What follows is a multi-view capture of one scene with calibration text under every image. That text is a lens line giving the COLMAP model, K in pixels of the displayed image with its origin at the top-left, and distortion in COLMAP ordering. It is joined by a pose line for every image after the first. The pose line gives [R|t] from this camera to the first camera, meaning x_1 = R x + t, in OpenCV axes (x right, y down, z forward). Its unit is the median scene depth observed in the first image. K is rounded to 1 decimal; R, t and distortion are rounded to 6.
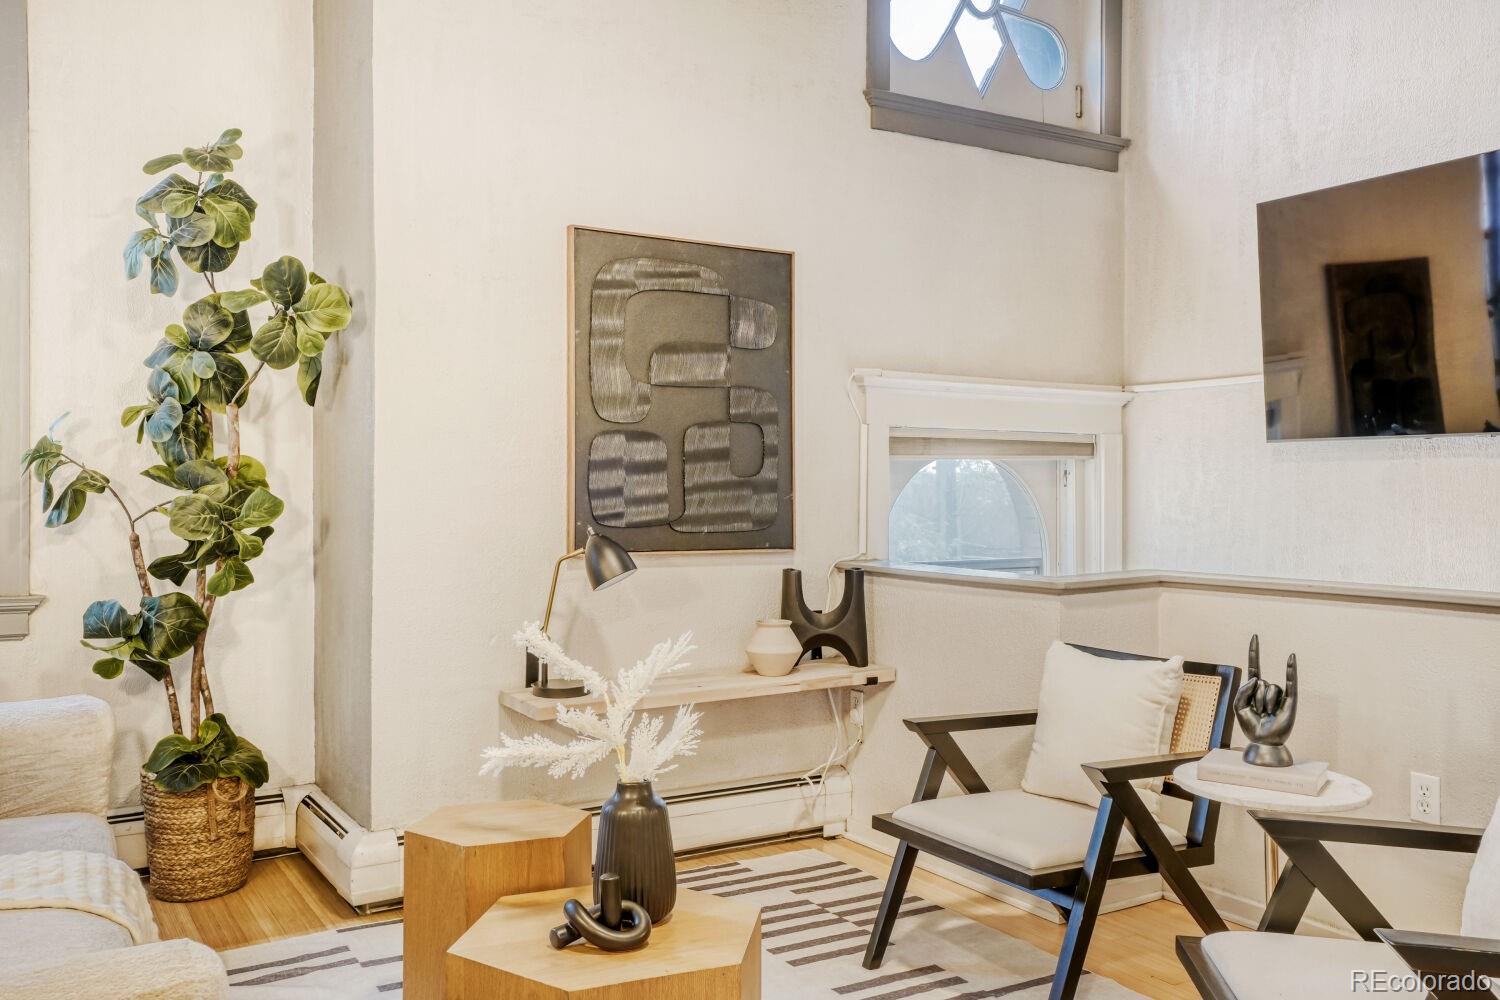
lens RADIAL K [[1268.3, 0, 732.9], [0, 1268.3, 489.3], [0, 0, 1]] dist [0.034277, 0.019136]
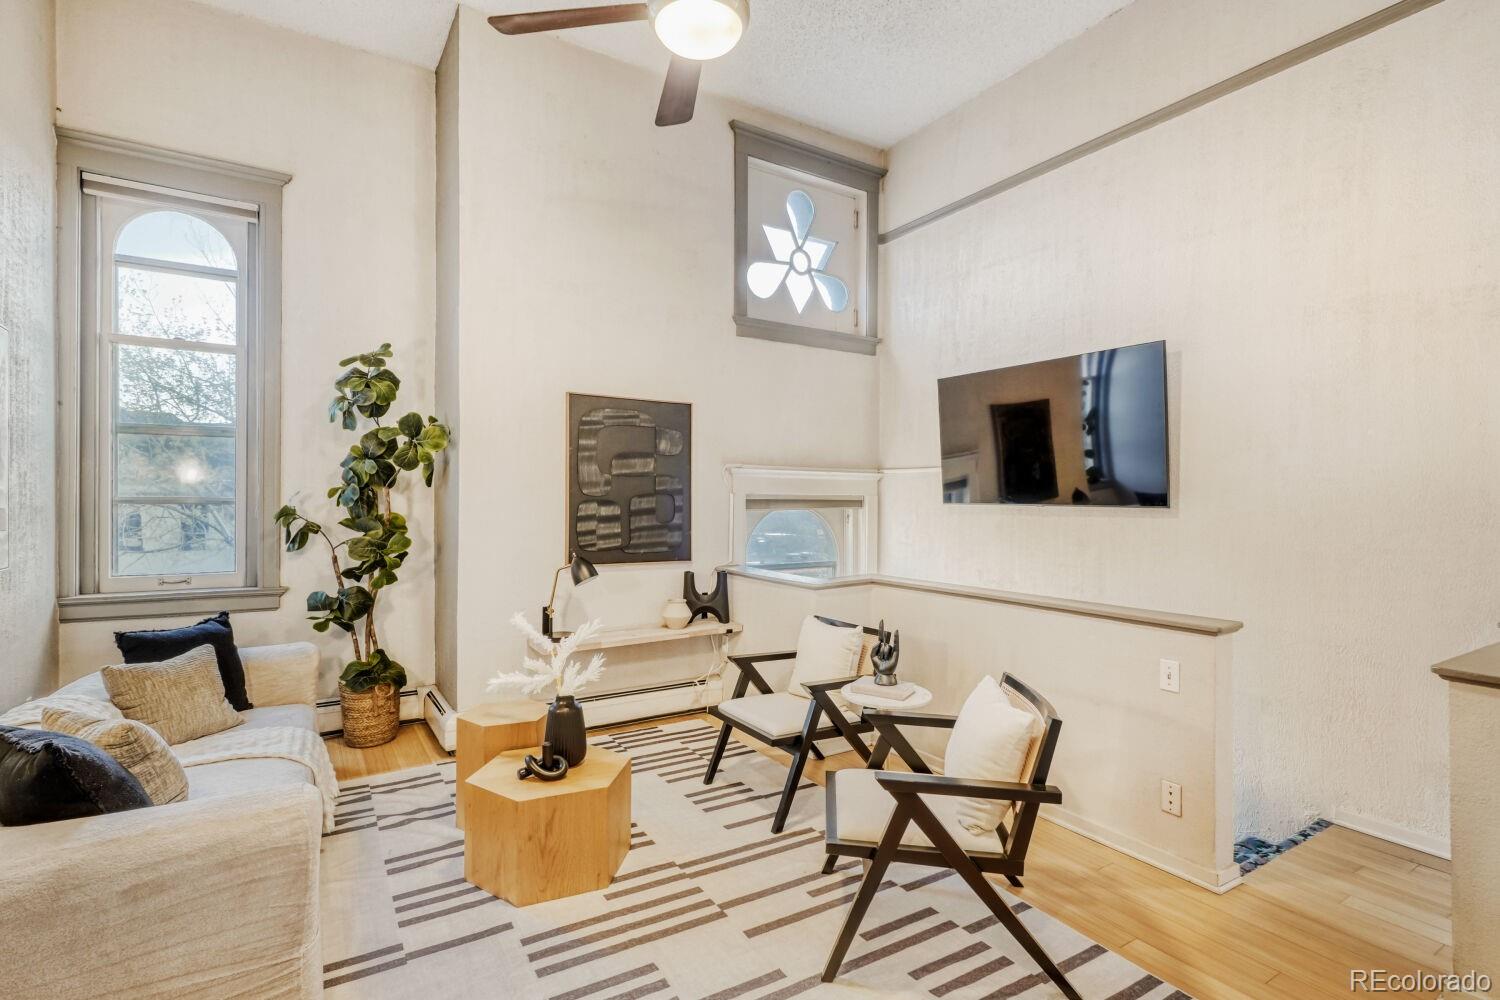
lens RADIAL K [[732.3, 0, 746.5], [0, 732.3, 500.8], [0, 0, 1]] dist [0.002404, -0.002880]
pose [[0.999721, 0.004731, 0.023145, 0.112793], [-0.004871, 0.999970, 0.005983, -0.052707], [-0.023116, -0.006094, 0.999714, -0.096916]]
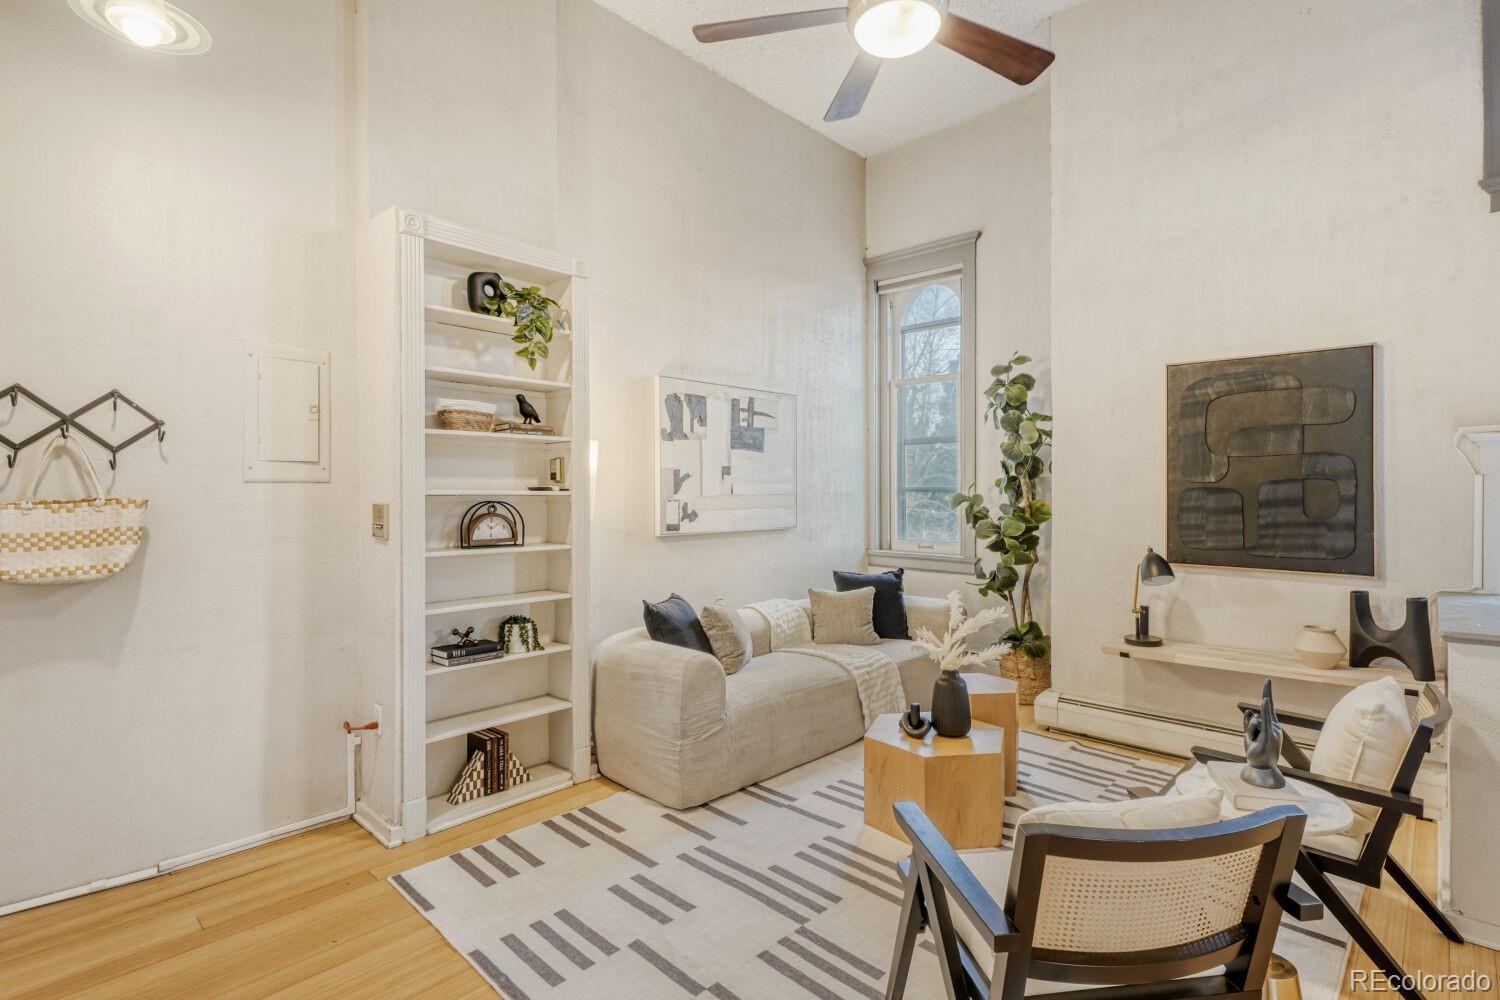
lens RADIAL K [[732.3, 0, 750.0], [0, 732.3, 489.6], [0, 0, 1]] dist [0.002404, -0.002880]
pose [[0.266114, -0.000681, -0.963941, 0.635458], [0.004247, 0.999991, 0.000466, -0.046354], [0.963932, -0.004218, 0.266115, 0.218544]]
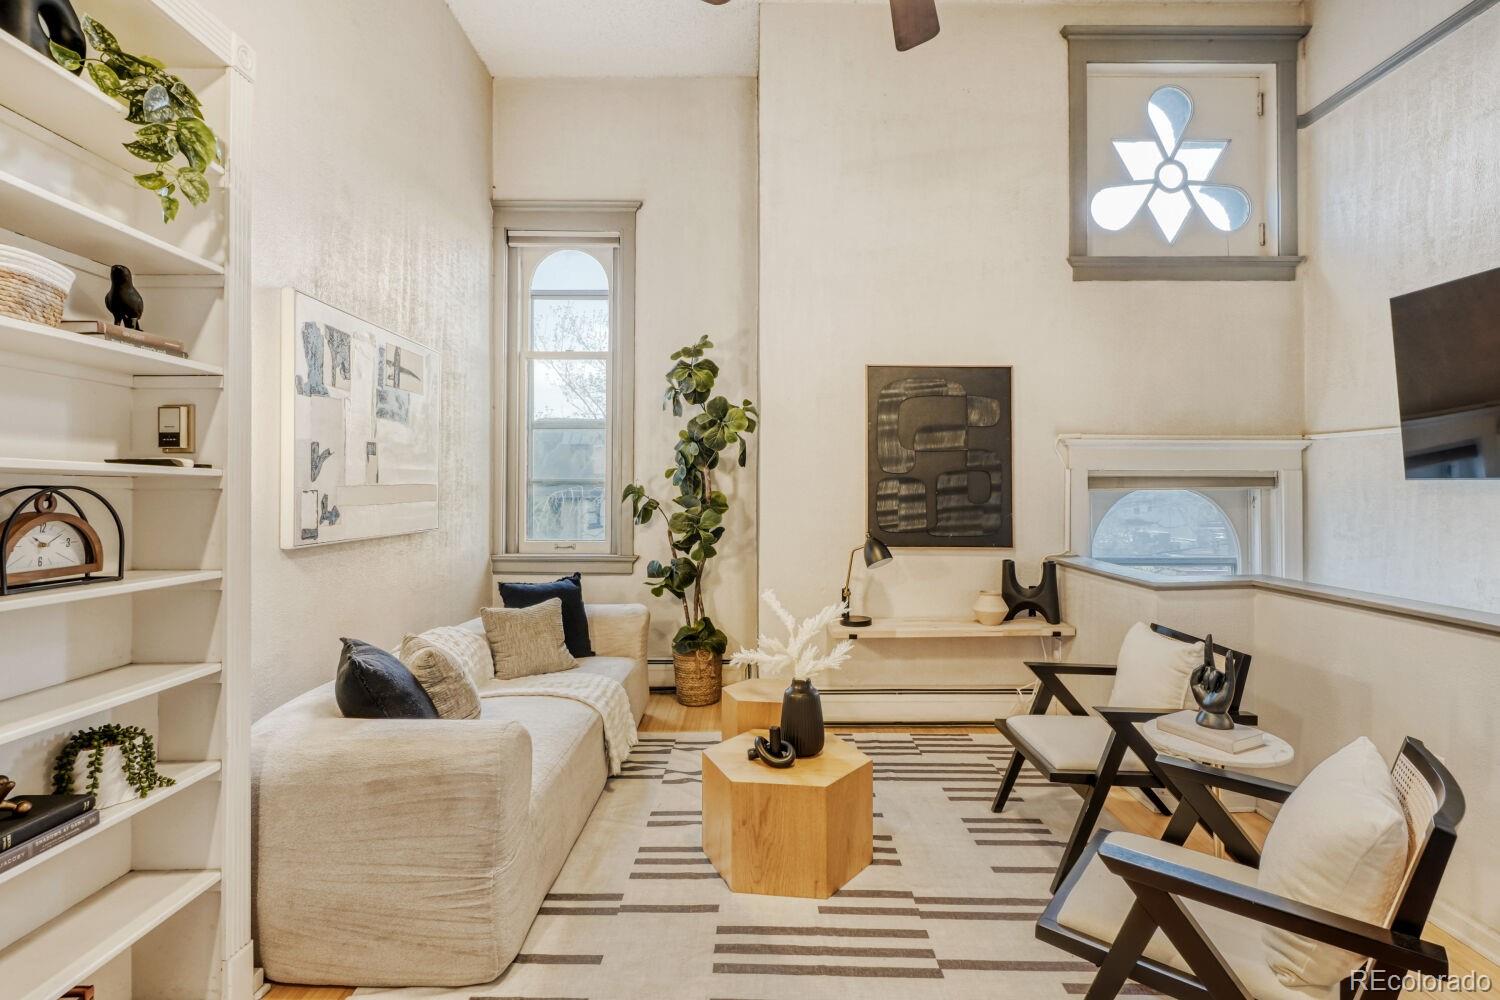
lens RADIAL K [[732.3, 0, 747.8], [0, 732.3, 479.8], [0, 0, 1]] dist [0.002404, -0.002880]
pose [[0.856294, -0.005584, -0.516459, 0.261305], [0.000785, 0.999954, -0.009511, -0.033883], [0.516488, 0.007738, 0.856259, 0.021297]]
